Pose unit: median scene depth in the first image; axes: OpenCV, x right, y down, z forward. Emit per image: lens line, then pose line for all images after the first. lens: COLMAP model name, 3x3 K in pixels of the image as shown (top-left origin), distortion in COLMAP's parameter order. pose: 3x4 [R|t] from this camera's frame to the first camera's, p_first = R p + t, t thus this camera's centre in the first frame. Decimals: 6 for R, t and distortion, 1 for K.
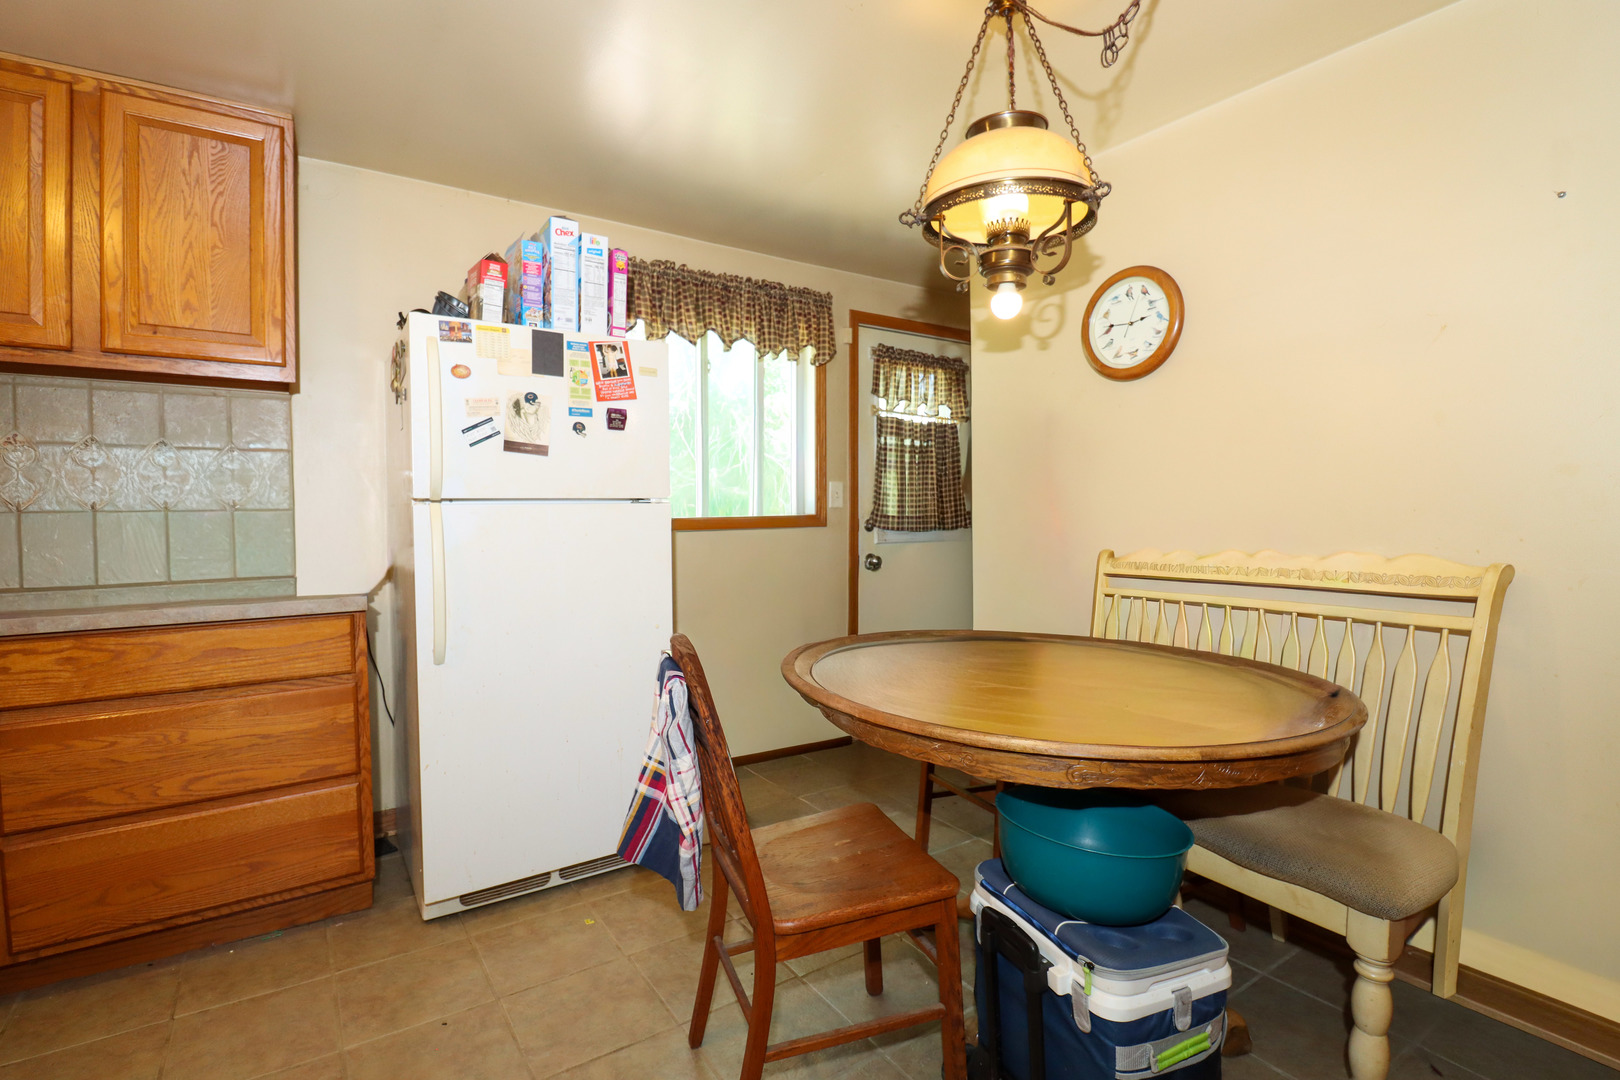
lens RADIAL K [[759.6, 0, 813.0], [0, 759.6, 530.8], [0, 0, 1]] dist [0.002299, -0.014406]
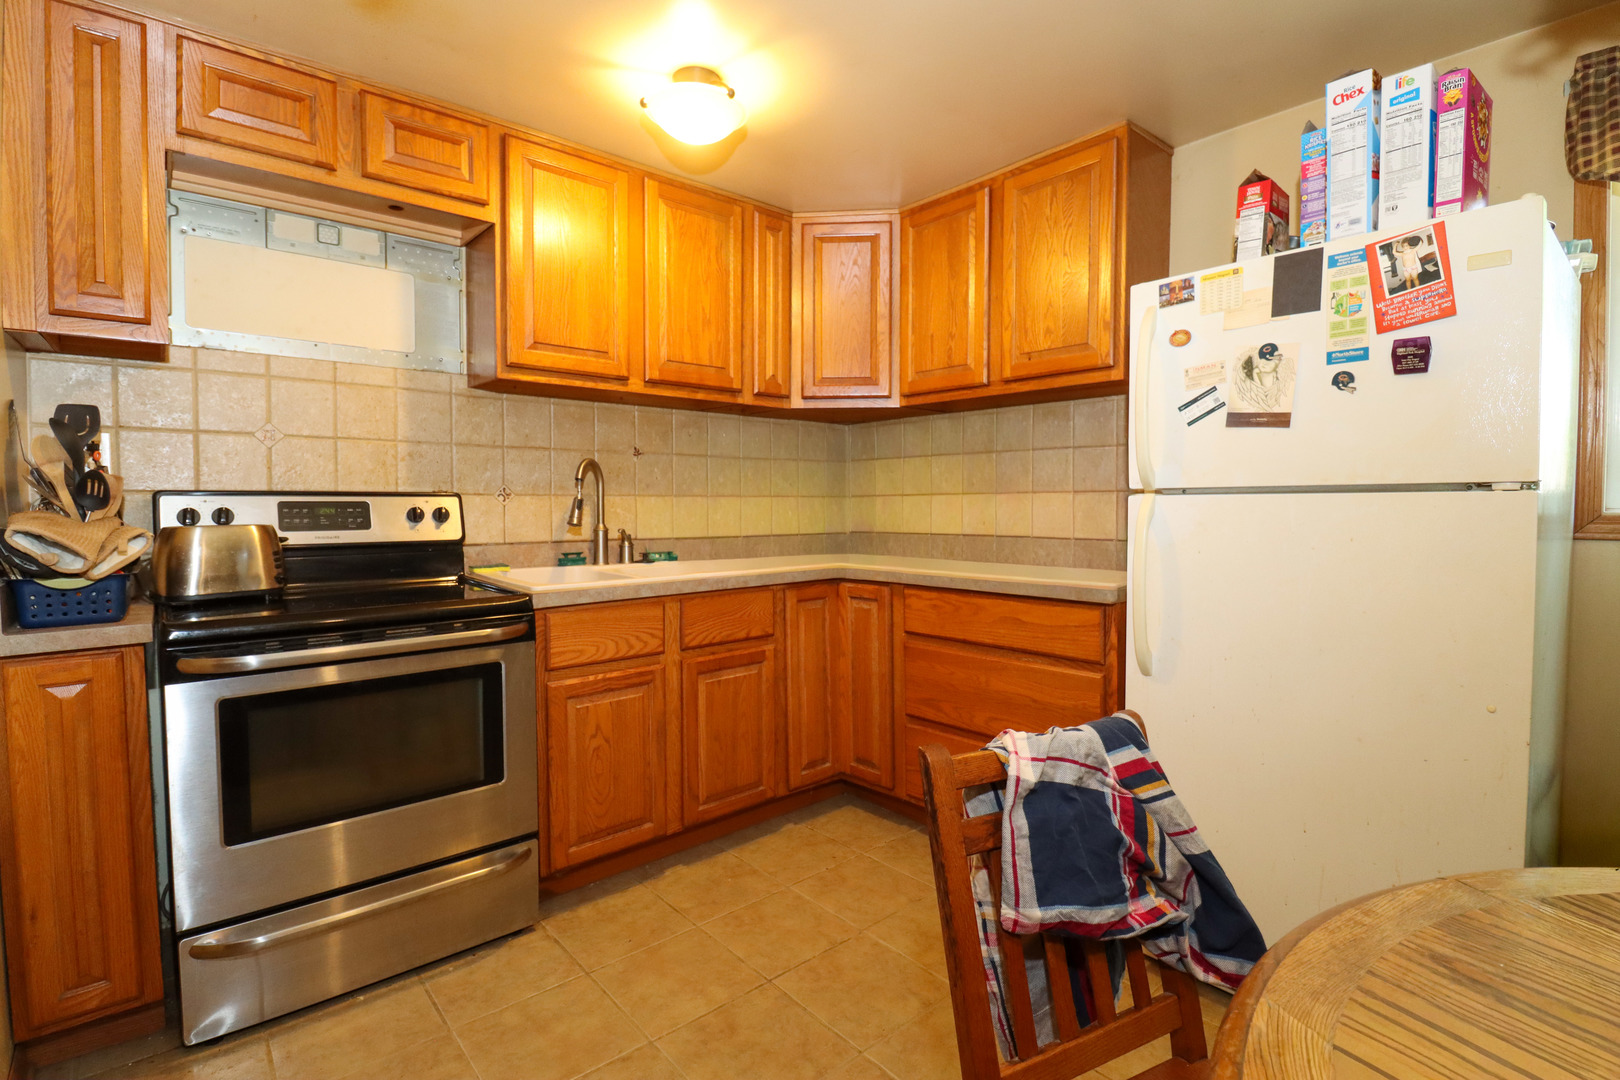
lens RADIAL K [[759.6, 0, 813.0], [0, 759.6, 530.8], [0, 0, 1]] dist [0.002299, -0.014406]
pose [[0.110437, 0.038972, -0.993119, 0.312116], [-0.031445, 0.998868, 0.035701, -0.011803], [0.993386, 0.027286, 0.111538, 0.466205]]
